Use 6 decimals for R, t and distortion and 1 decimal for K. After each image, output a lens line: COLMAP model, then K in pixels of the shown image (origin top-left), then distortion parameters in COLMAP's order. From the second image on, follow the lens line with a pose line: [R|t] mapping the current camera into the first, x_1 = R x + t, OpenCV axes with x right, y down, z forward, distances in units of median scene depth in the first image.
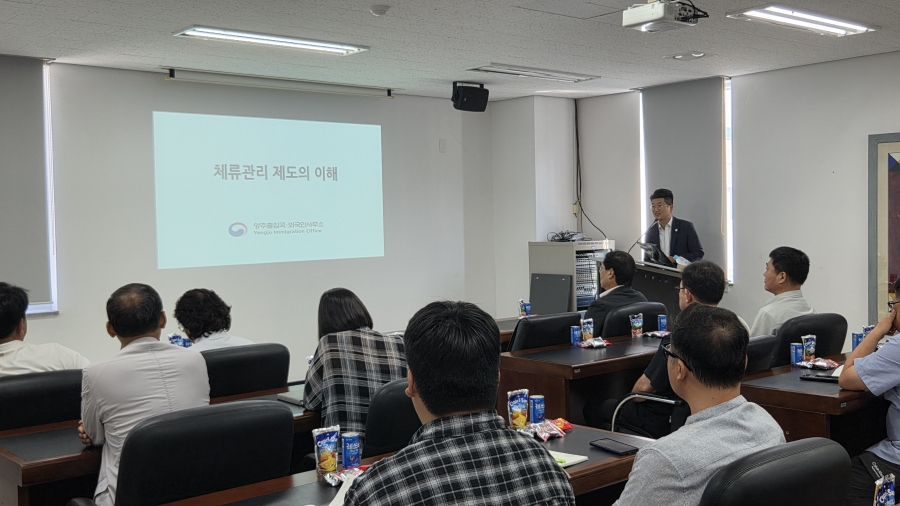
lens RADIAL K [[965.5, 0, 450.1], [0, 965.5, 254.5], [0, 0, 1]] dist [0.090391, 0.000000]
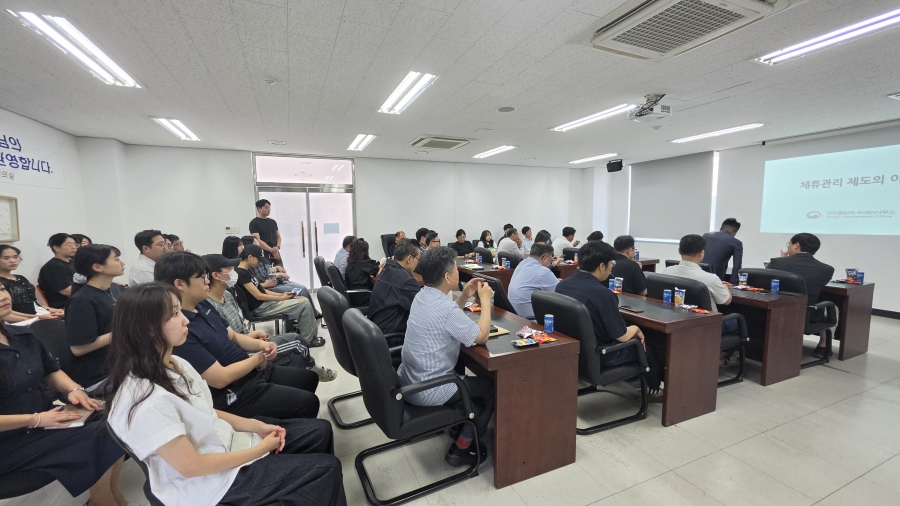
lens RADIAL K [[363.2, 0, 449.1], [0, 363.2, 253.0], [0, 0, 1]] dist [-0.000059, 0.000113]
pose [[-0.288616, 0.116845, -0.950288, 0.667851], [-0.018831, 0.991641, 0.127649, -0.029228], [0.957260, 0.054736, -0.284003, 0.522994]]
